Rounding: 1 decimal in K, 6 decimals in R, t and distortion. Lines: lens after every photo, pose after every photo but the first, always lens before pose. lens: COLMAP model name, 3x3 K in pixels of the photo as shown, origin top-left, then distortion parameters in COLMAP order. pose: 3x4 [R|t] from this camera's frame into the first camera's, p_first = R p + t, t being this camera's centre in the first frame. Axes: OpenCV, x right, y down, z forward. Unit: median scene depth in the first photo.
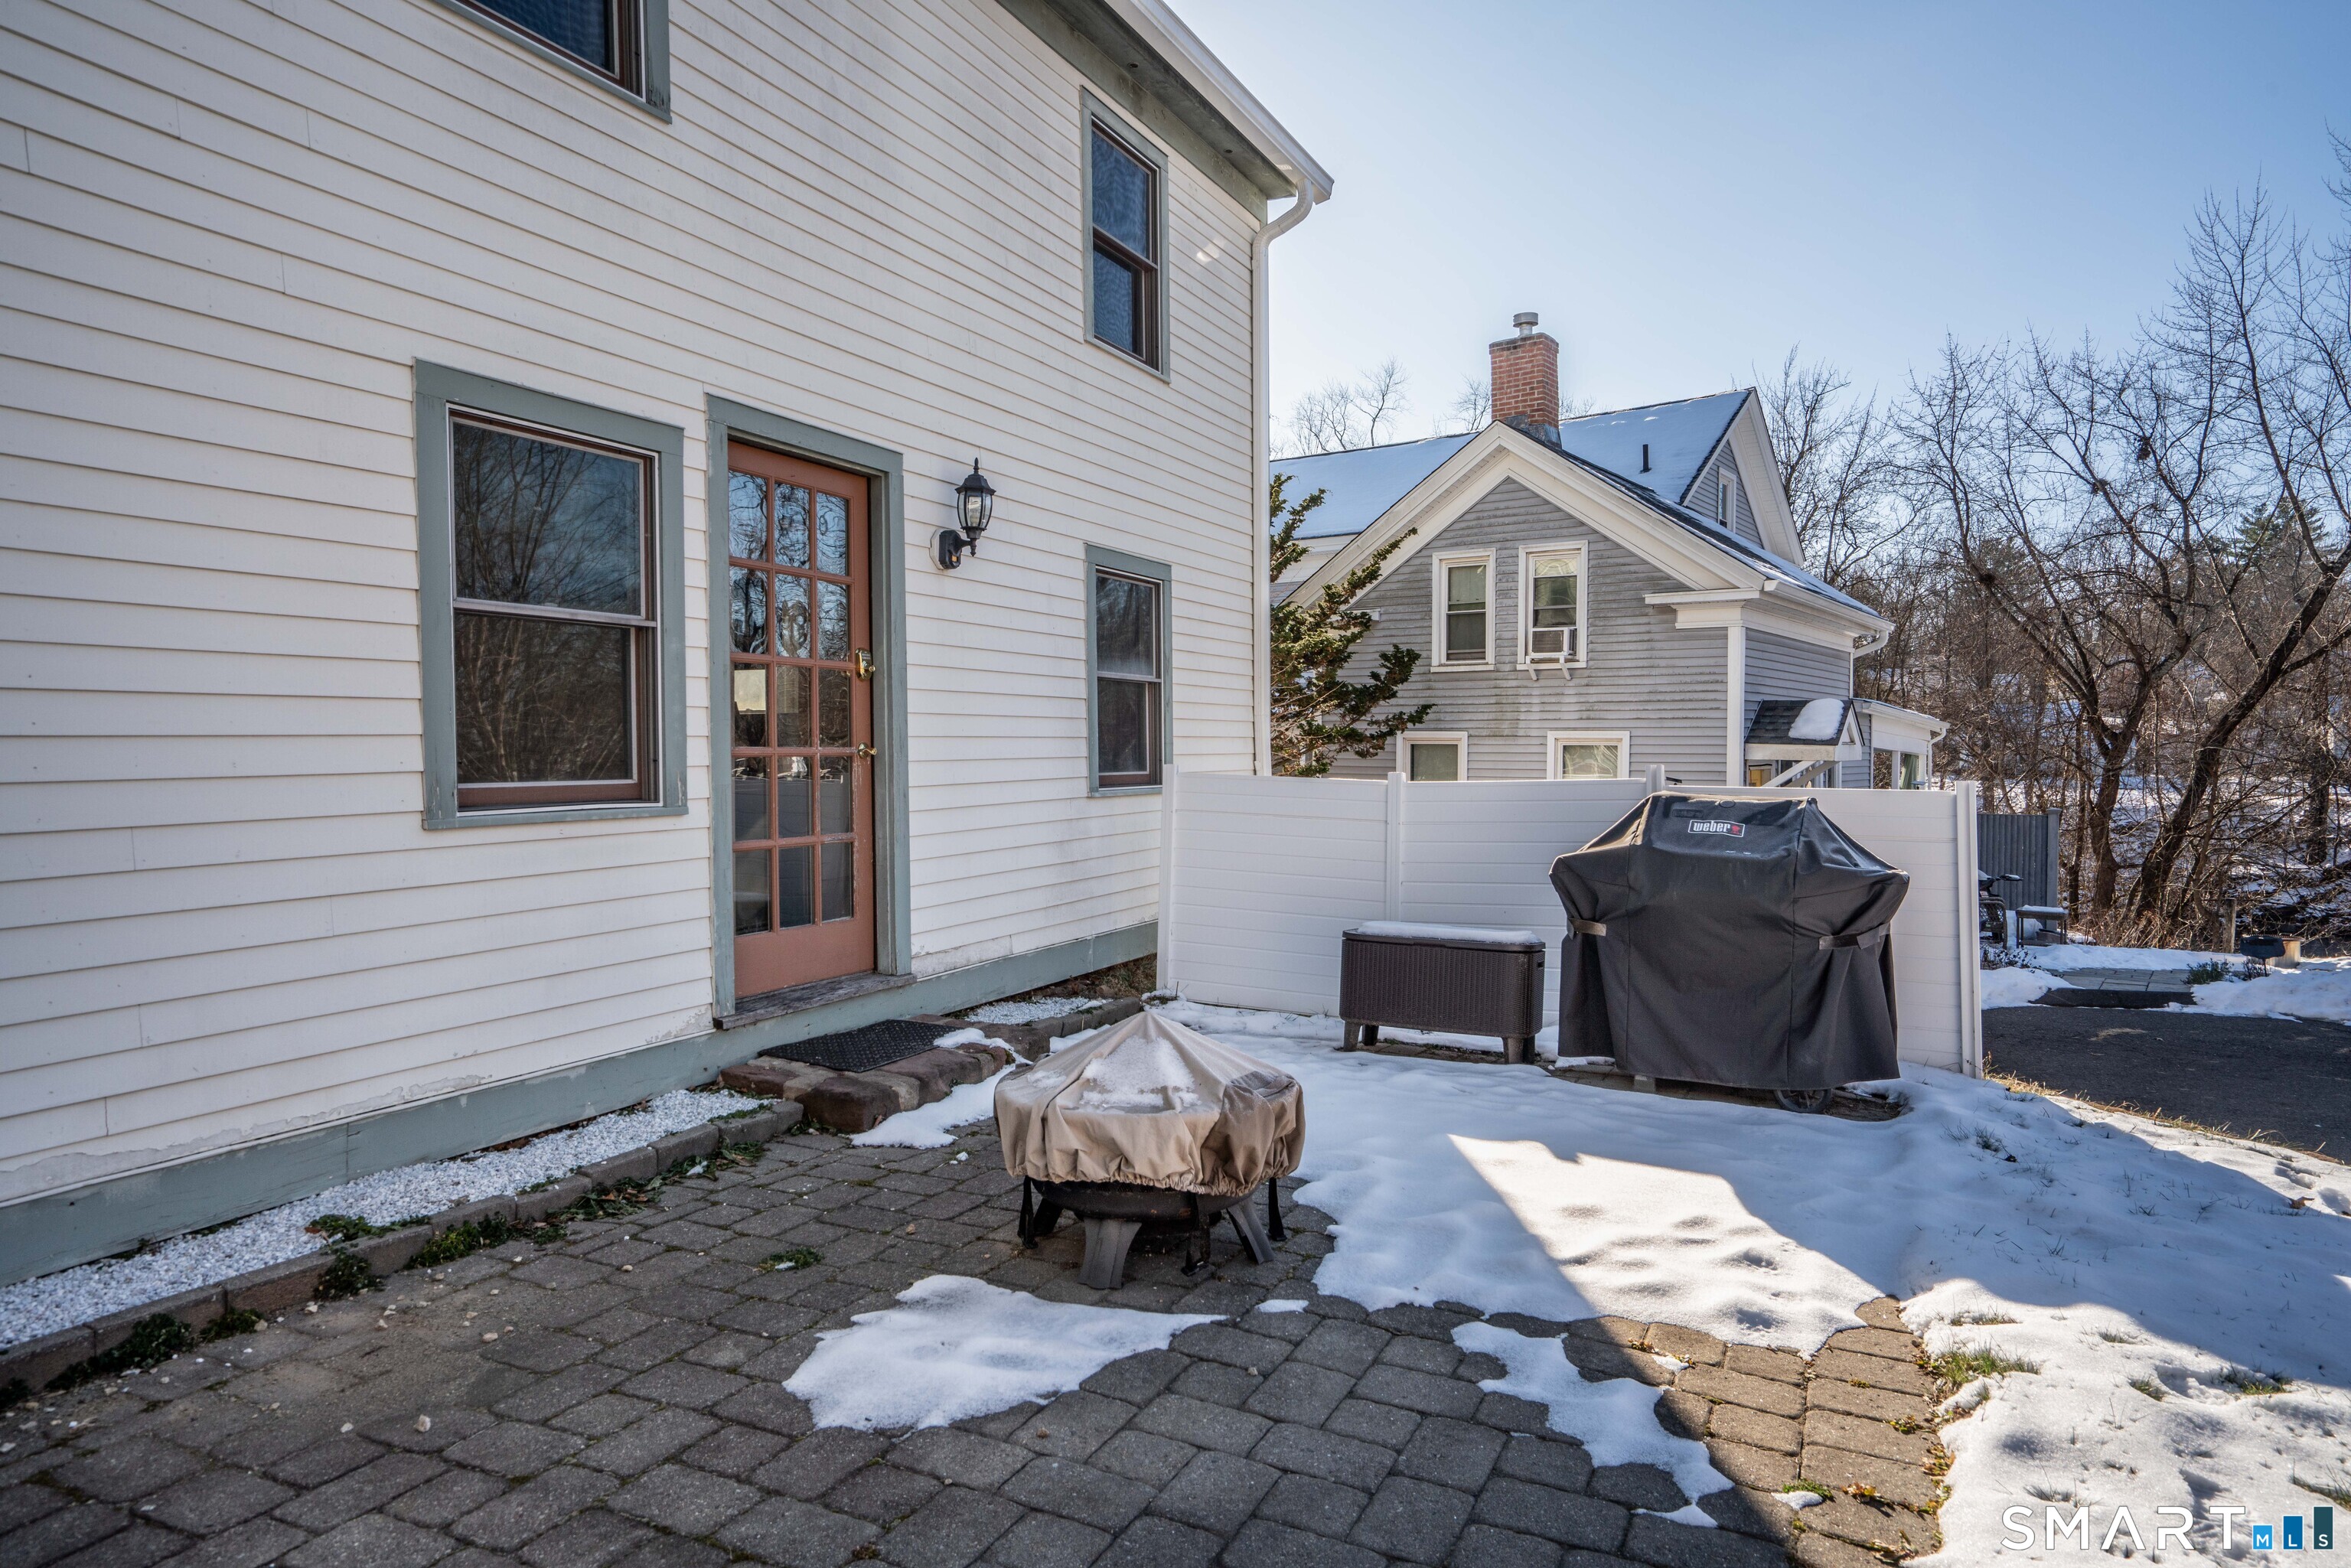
lens RADIAL K [[1315.7, 0, 1101.2], [0, 1315.7, 780.5], [0, 0, 1]] dist [-0.003668, 0.001455]
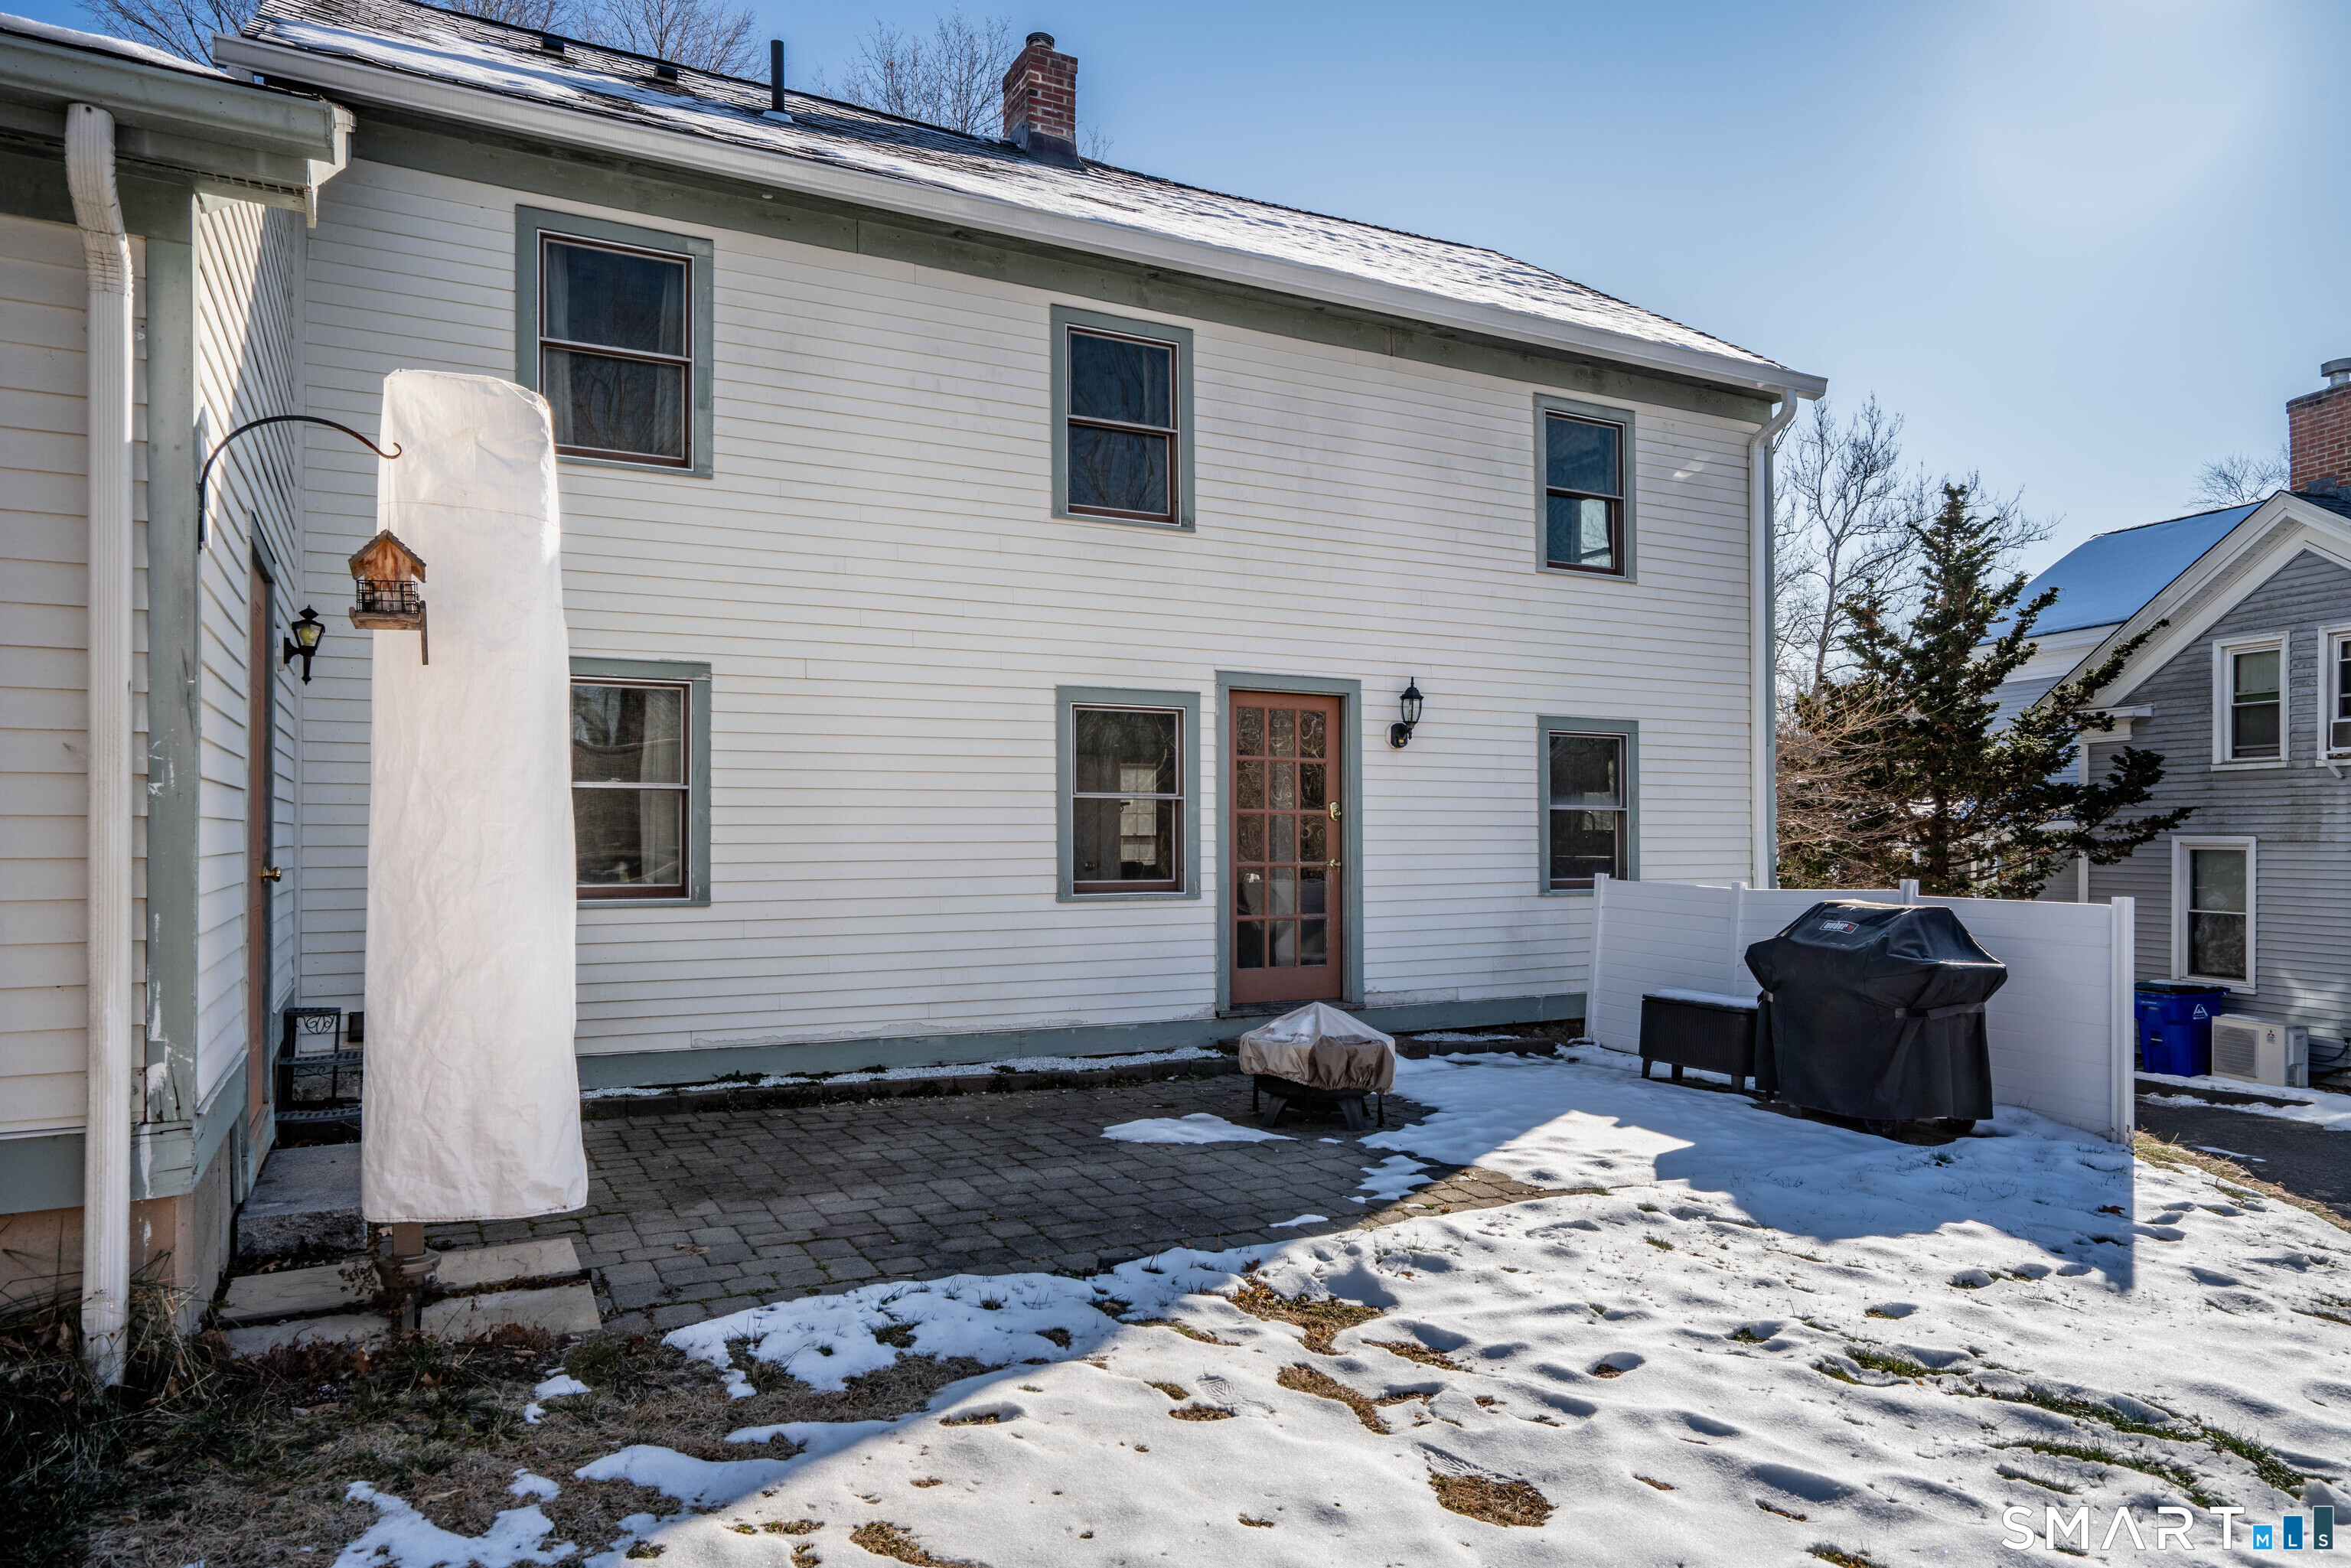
lens RADIAL K [[1191.6, 0, 1185.6], [0, 1191.6, 851.6], [0, 0, 1]] dist [-0.001662, 0.001191]
pose [[0.838316, 0.002350, -0.545180, 0.454014], [-0.014308, 0.999741, -0.017692, -0.008199], [0.544998, 0.022631, 0.838132, -0.329140]]
